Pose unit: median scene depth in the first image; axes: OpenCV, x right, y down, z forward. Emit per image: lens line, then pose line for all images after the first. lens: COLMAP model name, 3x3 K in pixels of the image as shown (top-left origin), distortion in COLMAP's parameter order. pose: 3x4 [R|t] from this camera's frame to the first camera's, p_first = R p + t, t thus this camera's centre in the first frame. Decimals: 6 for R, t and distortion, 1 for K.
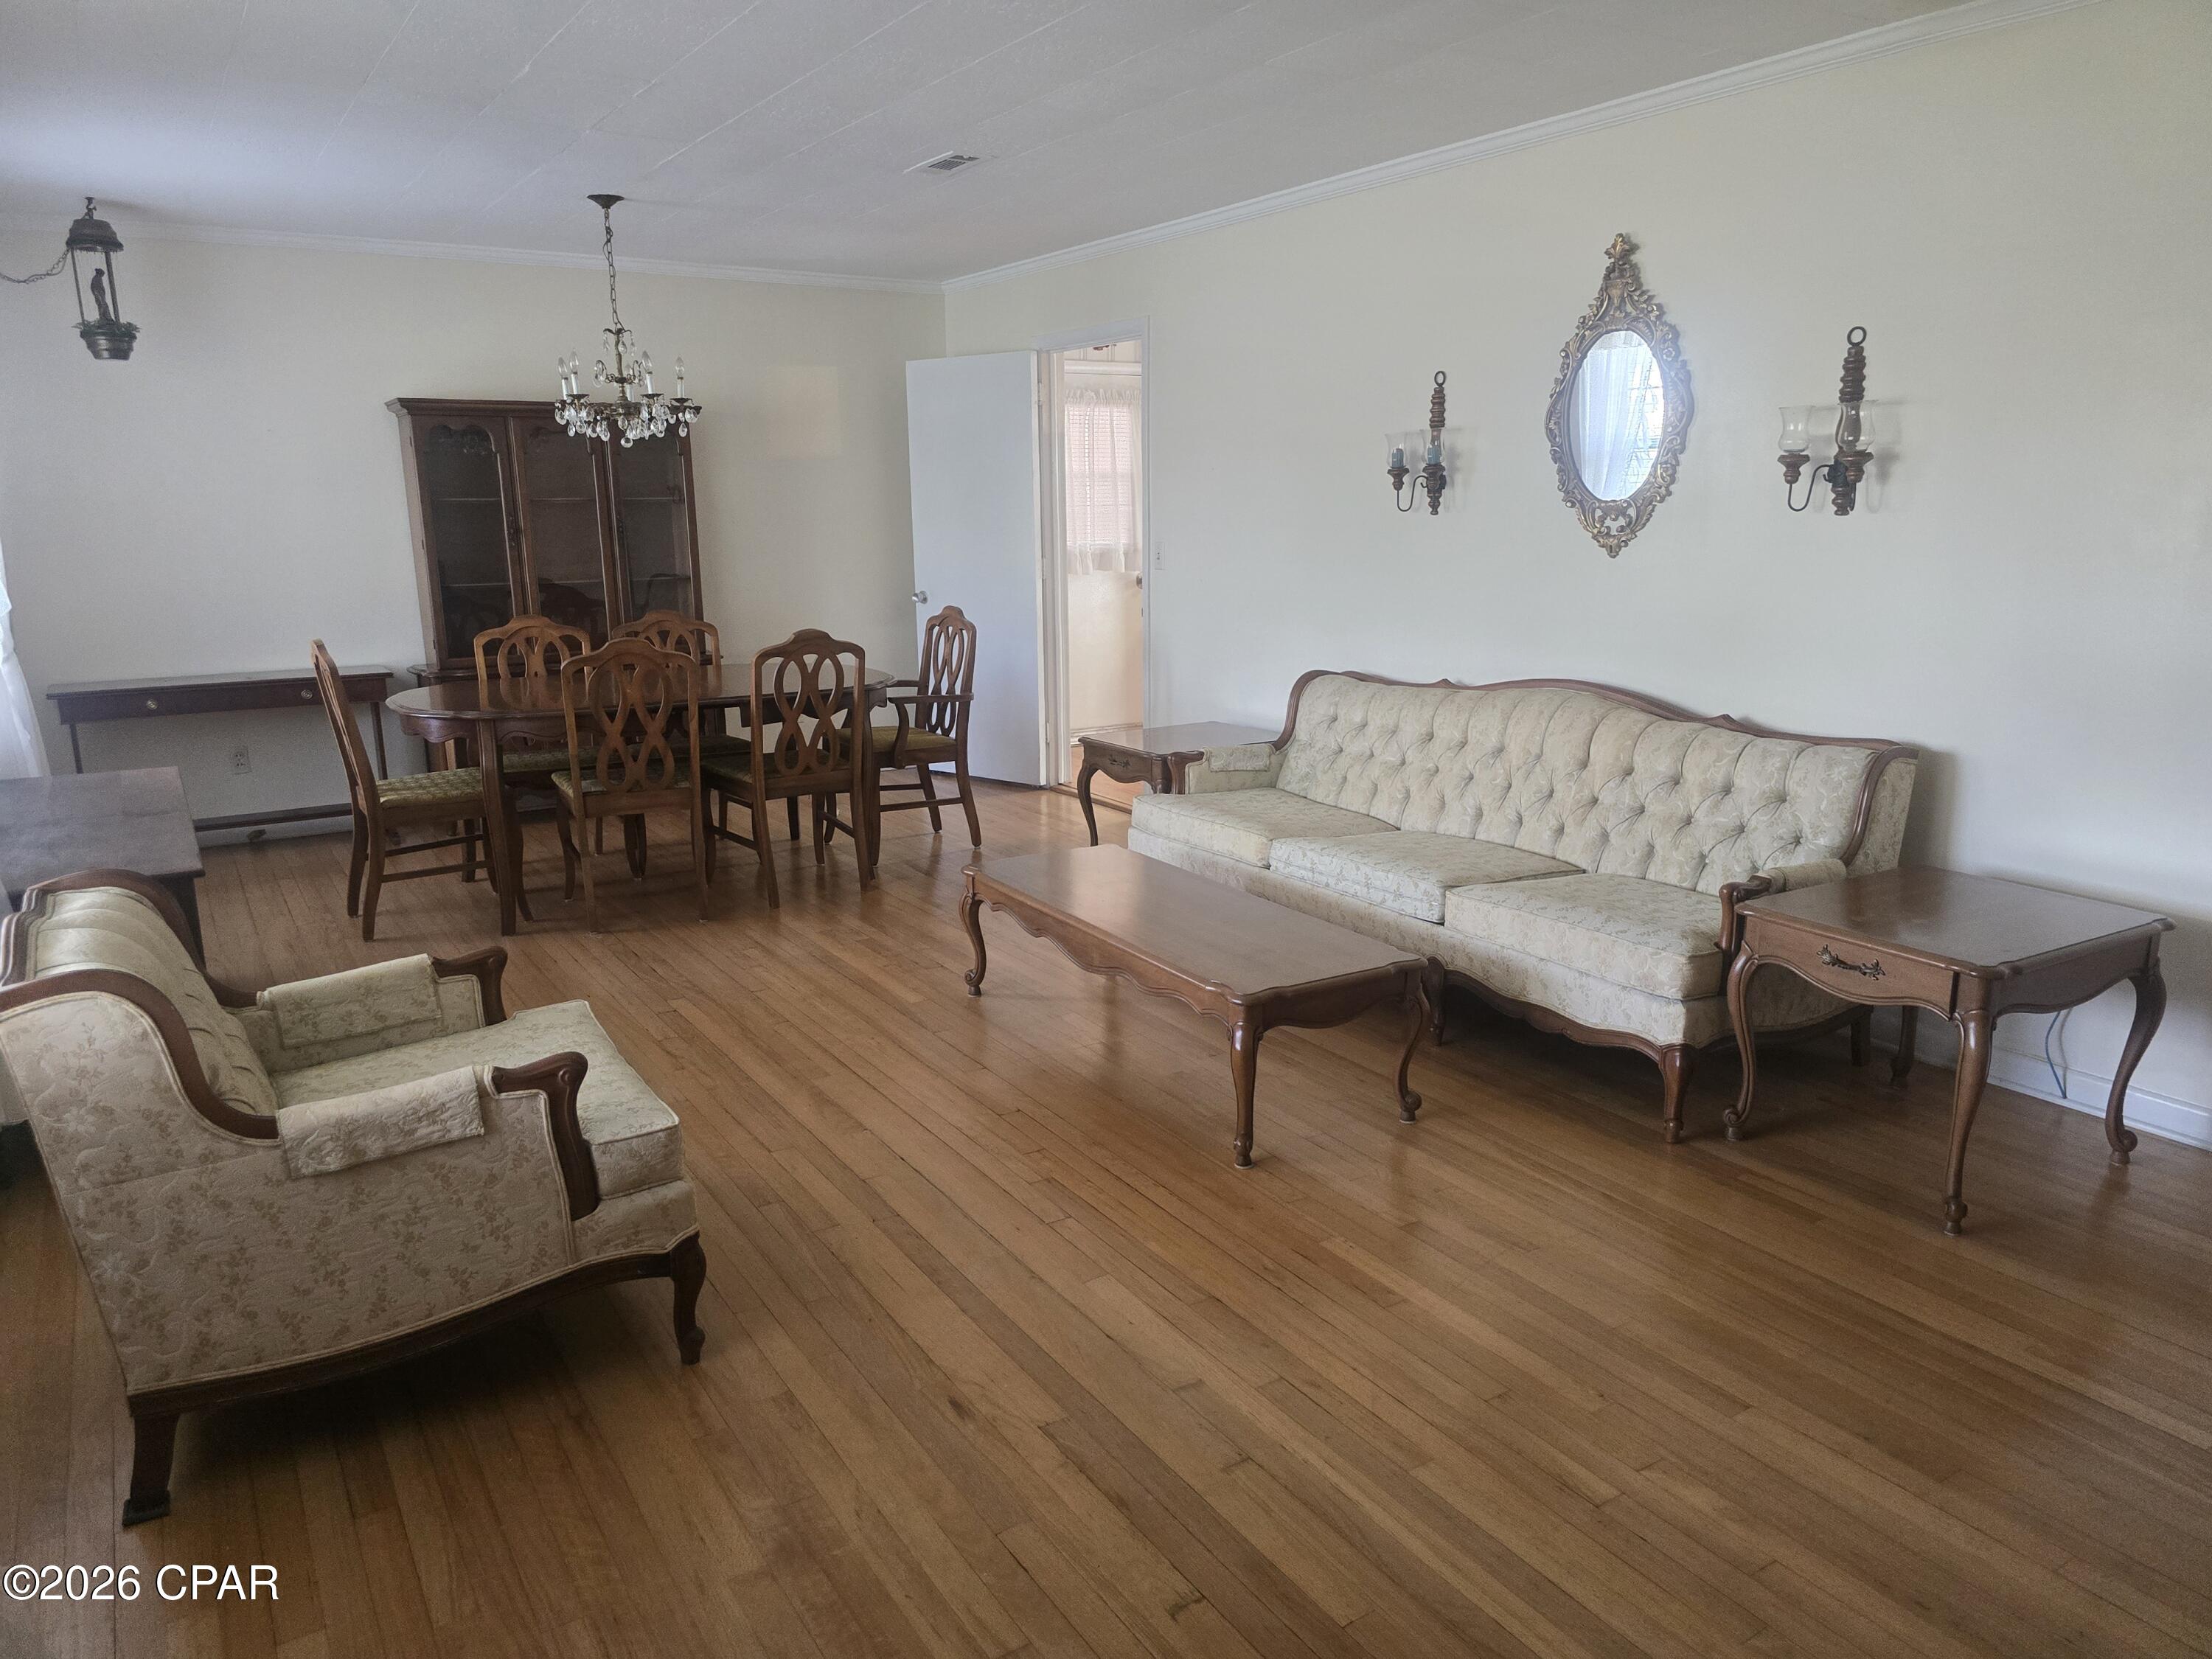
lens RADIAL K [[1481.6, 0, 1071.9], [0, 1481.6, 823.4], [0, 0, 1]] dist [0.066981, -0.060349]
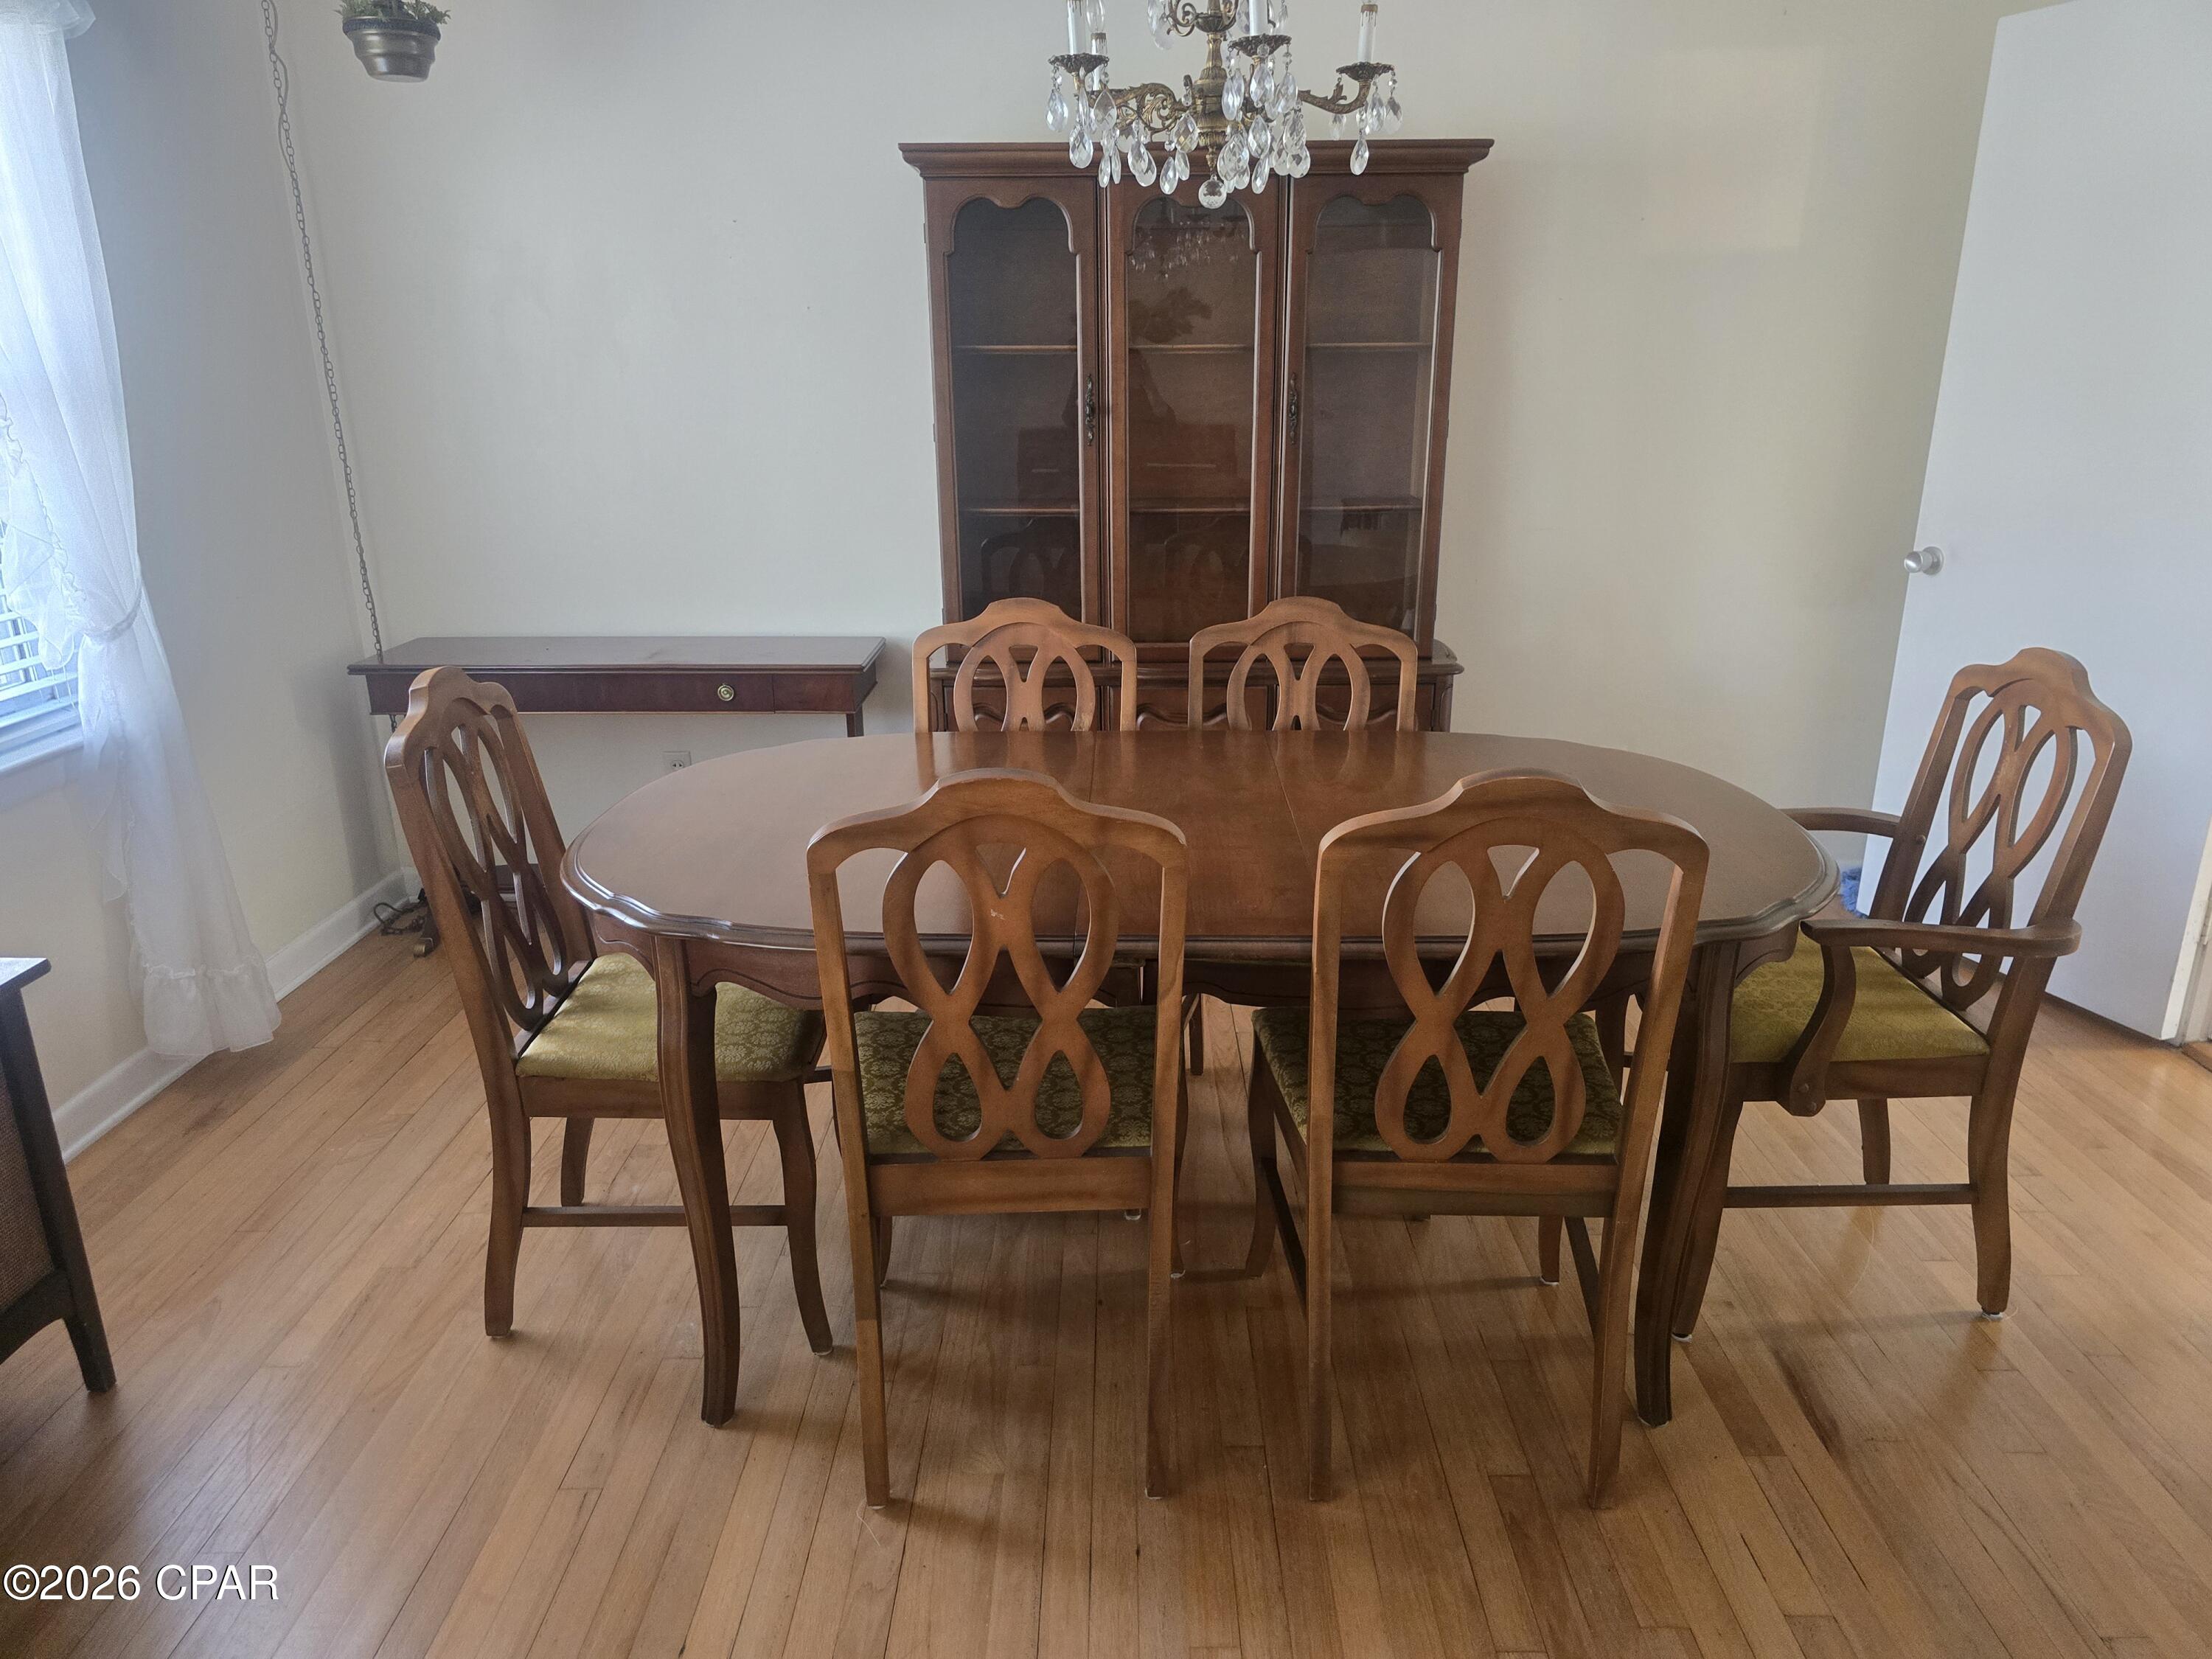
lens RADIAL K [[1481.6, 0, 1113.7], [0, 1481.6, 849.6], [0, 0, 1]] dist [0.066981, -0.060349]
pose [[0.848653, 0.172472, -0.500042, -0.127797], [-0.117749, 0.983226, 0.139289, -0.191210], [0.515678, -0.059329, 0.854726, 0.896680]]
